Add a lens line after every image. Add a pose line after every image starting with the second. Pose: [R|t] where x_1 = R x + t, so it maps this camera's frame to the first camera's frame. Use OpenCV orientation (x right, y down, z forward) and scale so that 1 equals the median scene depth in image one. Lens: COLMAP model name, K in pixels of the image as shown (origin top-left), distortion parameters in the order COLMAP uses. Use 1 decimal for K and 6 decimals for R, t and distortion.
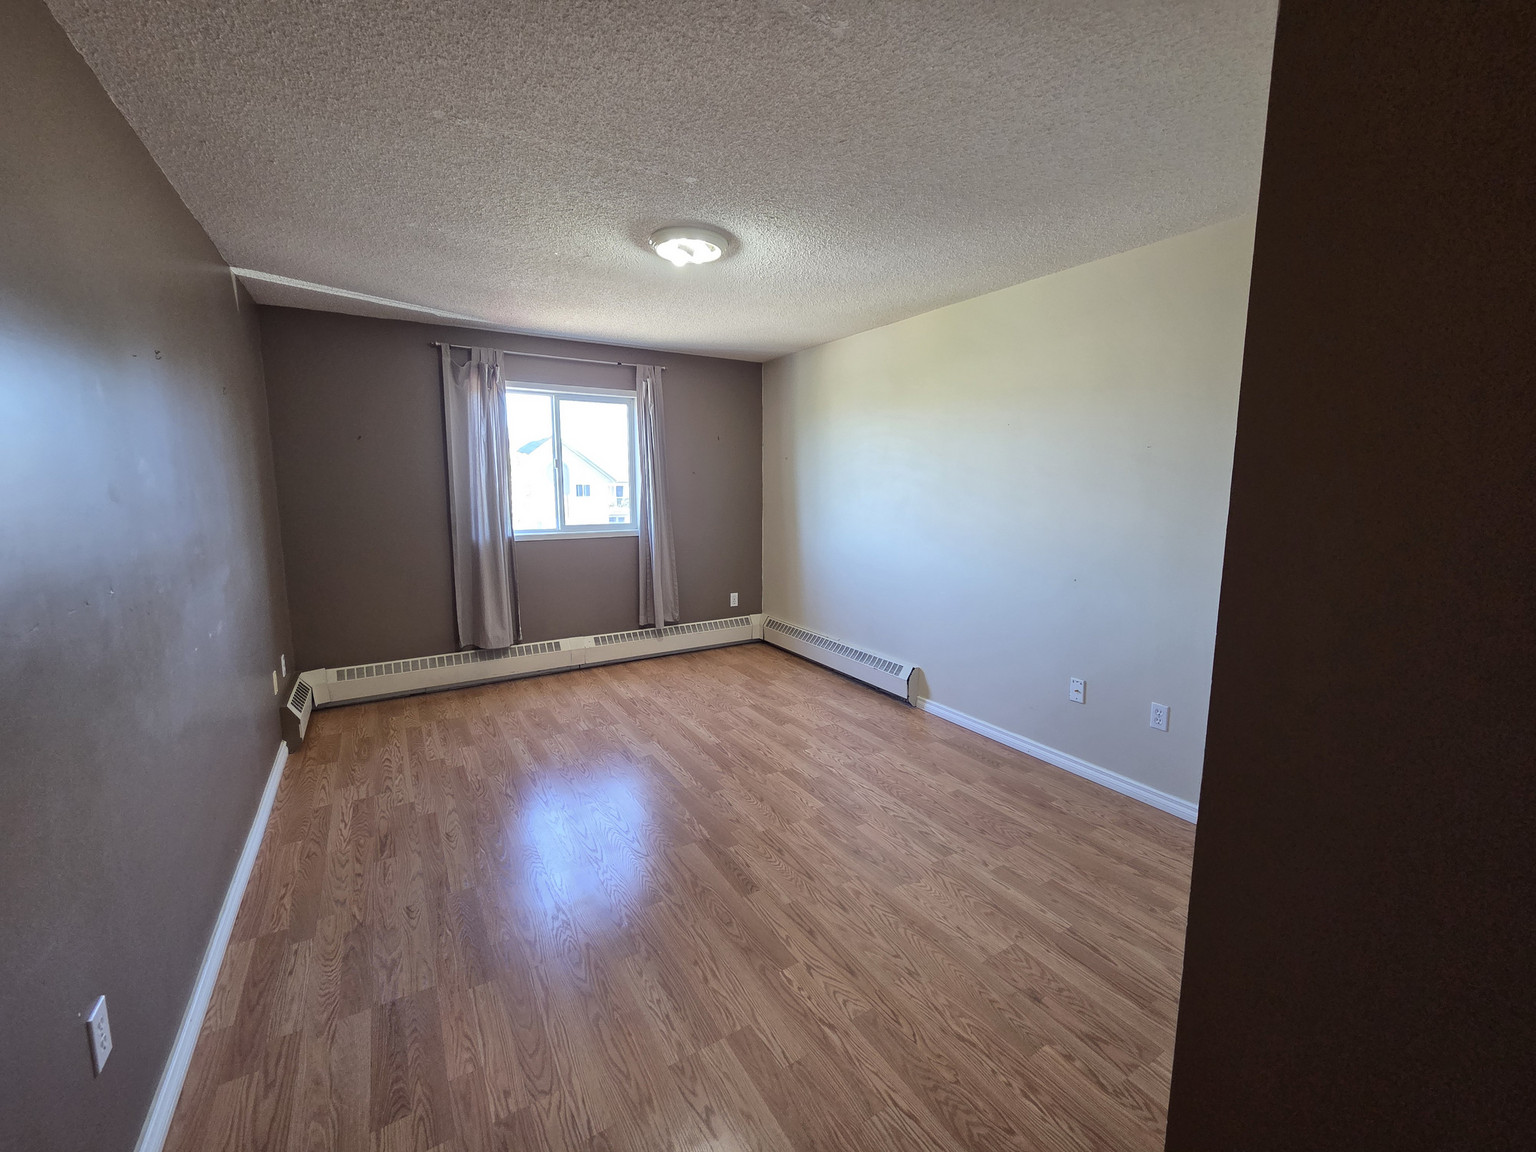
lens RADIAL K [[631.6, 0, 770.0], [0, 631.6, 568.8], [0, 0, 1]] dist [0.003727, 0.000064]
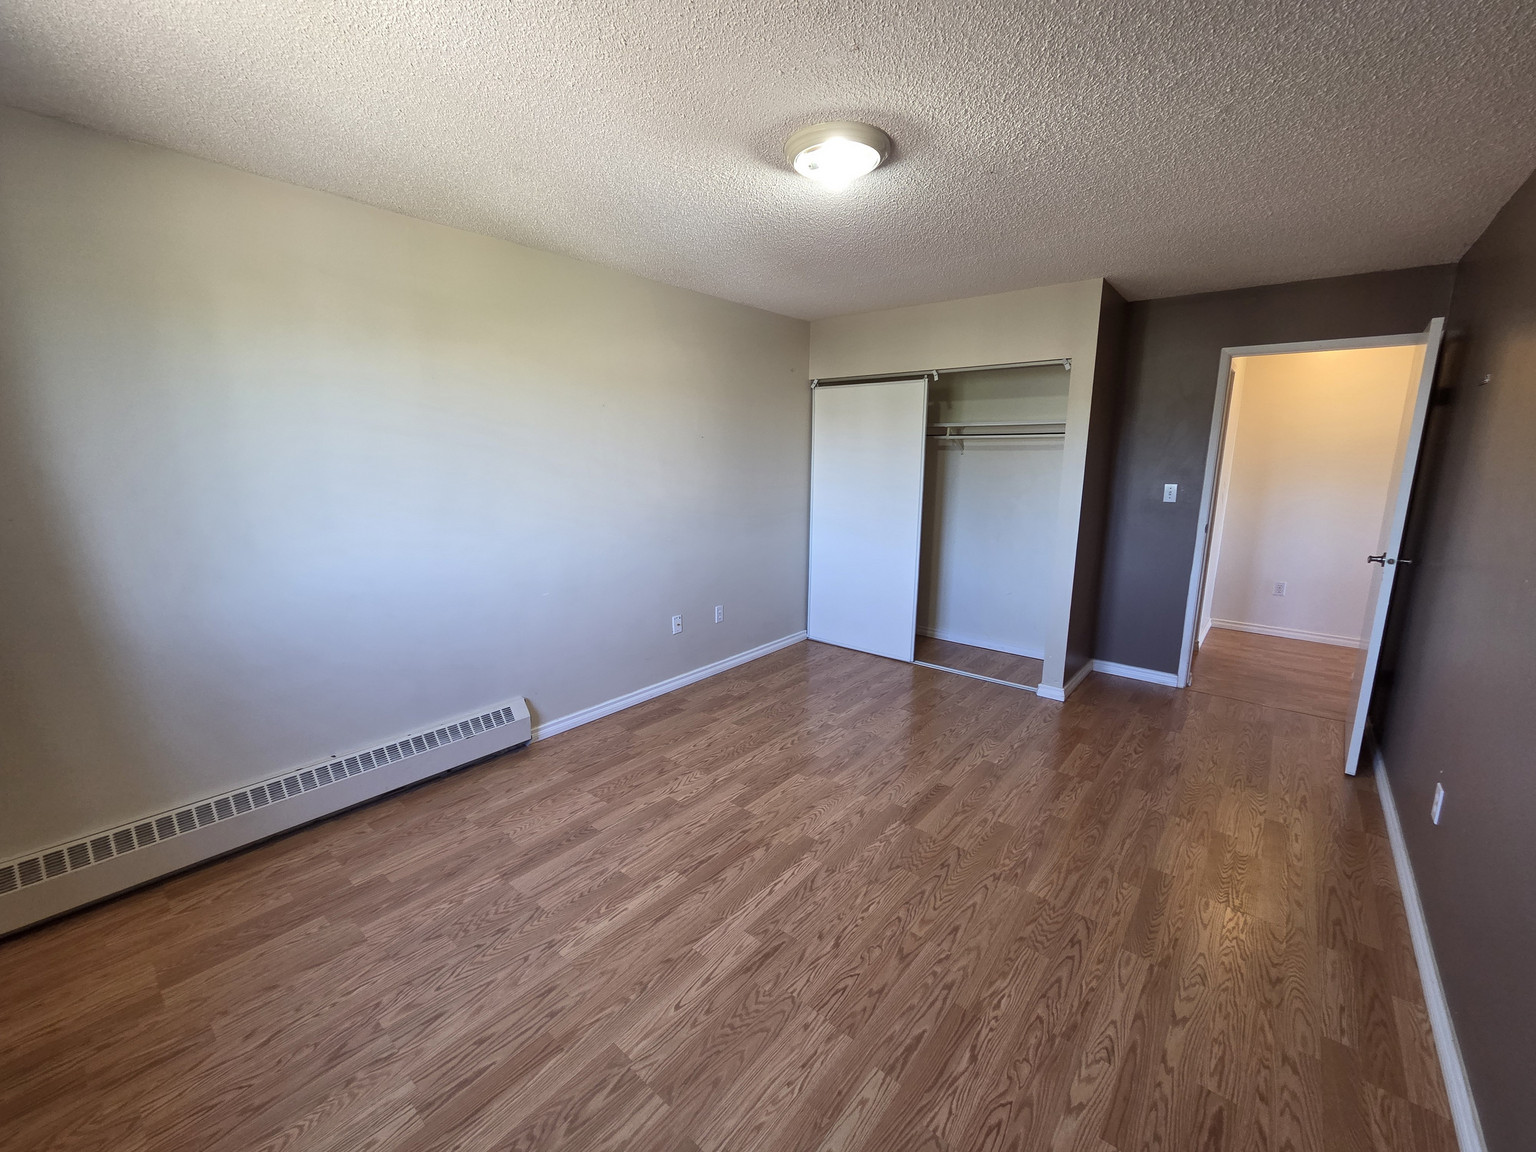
lens RADIAL K [[631.6, 0, 770.0], [0, 631.6, 568.8], [0, 0, 1]] dist [0.003727, 0.000064]
pose [[-0.322655, -0.178461, 0.929541, -0.681088], [0.123412, 0.965749, 0.228251, -0.169466], [-0.938437, 0.188363, -0.289579, 1.068456]]
